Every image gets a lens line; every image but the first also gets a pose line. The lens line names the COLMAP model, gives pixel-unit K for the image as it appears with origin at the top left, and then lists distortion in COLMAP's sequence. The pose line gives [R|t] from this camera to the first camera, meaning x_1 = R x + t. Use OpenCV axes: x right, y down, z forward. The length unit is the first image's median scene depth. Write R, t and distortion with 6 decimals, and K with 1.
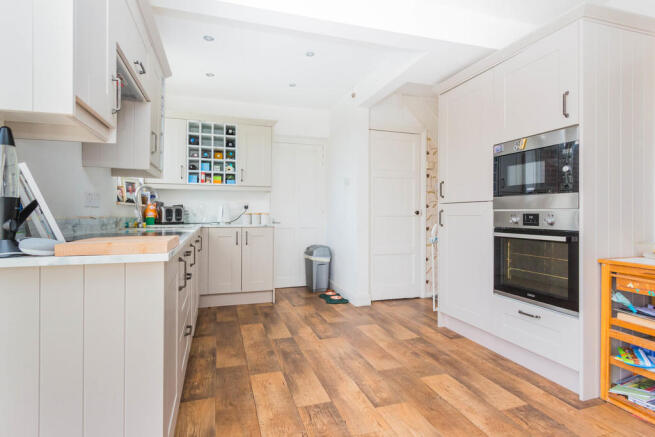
lens RADIAL K [[335.2, 0, 325.7], [0, 335.2, 216.4], [0, 0, 1]] dist [0.004373, -0.000330]
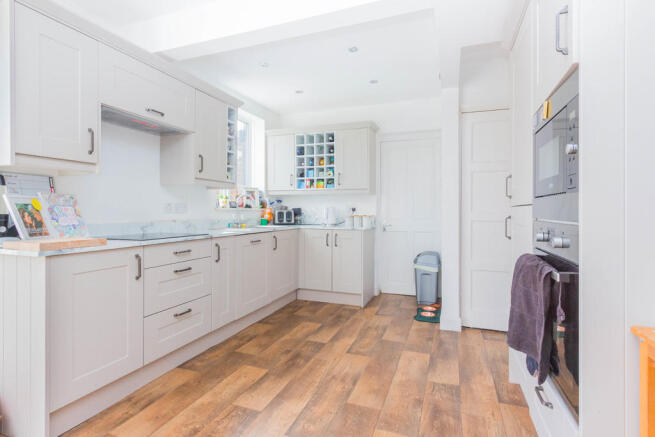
lens RADIAL K [[335.2, 0, 326.1], [0, 335.2, 216.2], [0, 0, 1]] dist [0.004373, -0.000330]
pose [[0.780926, 0.010458, -0.624535, 0.423575], [-0.006201, 0.999940, 0.008991, -0.019776], [0.624592, -0.003149, 0.780945, 0.187651]]
